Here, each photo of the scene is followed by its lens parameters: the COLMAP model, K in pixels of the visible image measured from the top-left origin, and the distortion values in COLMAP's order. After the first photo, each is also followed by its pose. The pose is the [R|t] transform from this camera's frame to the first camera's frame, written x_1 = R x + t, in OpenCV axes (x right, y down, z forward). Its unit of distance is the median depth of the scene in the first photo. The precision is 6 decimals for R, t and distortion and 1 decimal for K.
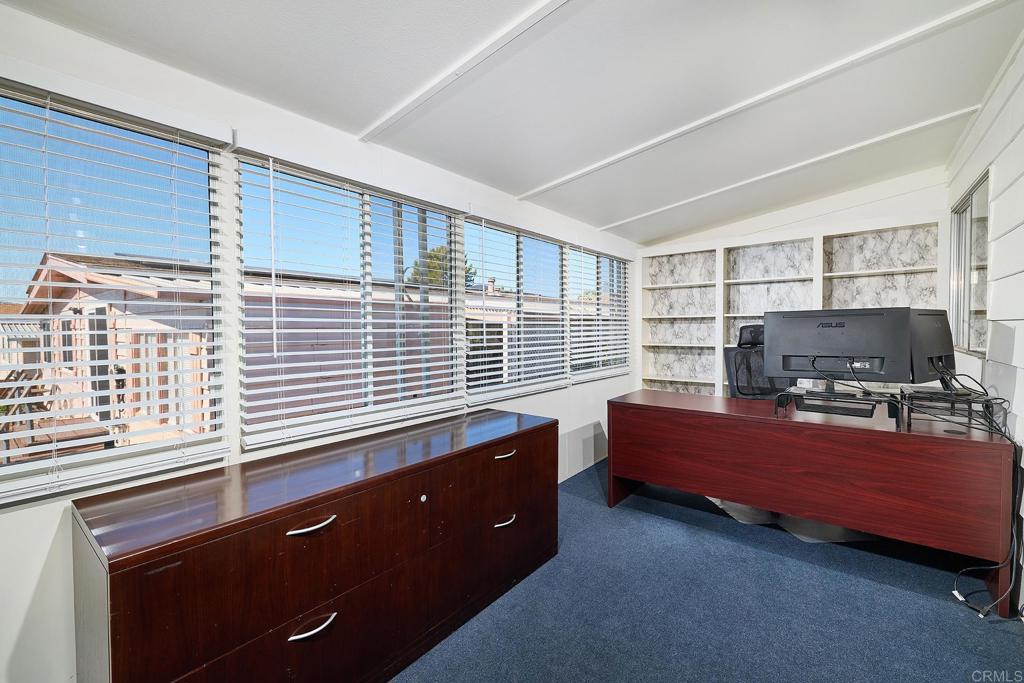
lens RADIAL K [[447.7, 0, 514.5], [0, 447.7, 335.7], [0, 0, 1]] dist [-0.004393, 0.001016]
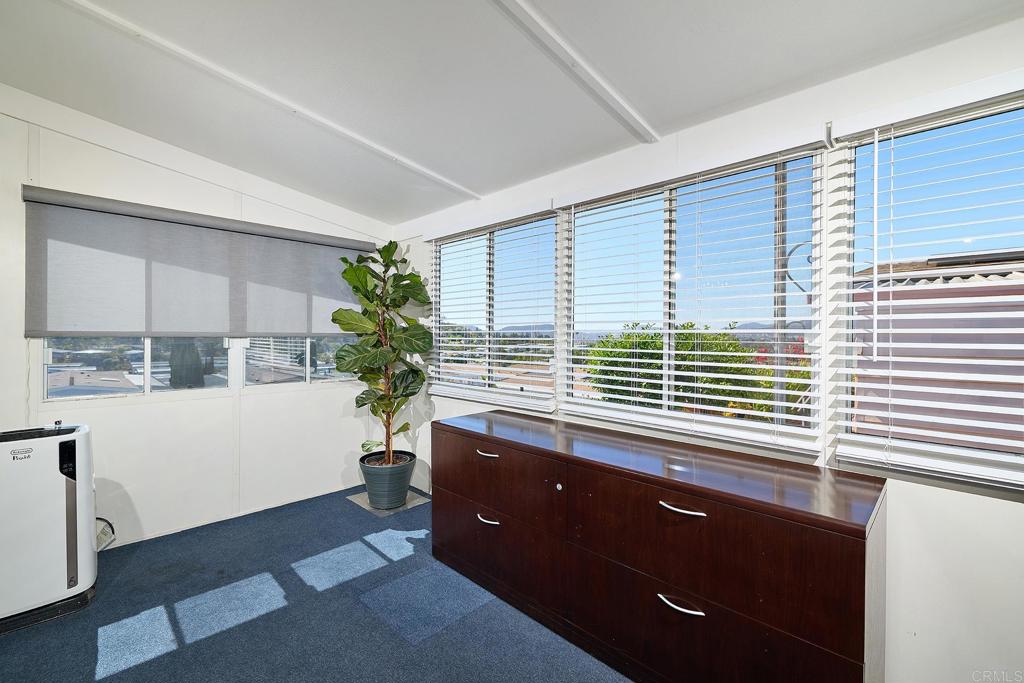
lens RADIAL K [[447.7, 0, 516.1], [0, 447.7, 340.2], [0, 0, 1]] dist [-0.004393, 0.001016]
pose [[-0.136830, 0.013321, -0.990505, 0.714086], [-0.023703, 0.999579, 0.016717, -0.001014], [0.990311, 0.025766, -0.136457, 0.858321]]
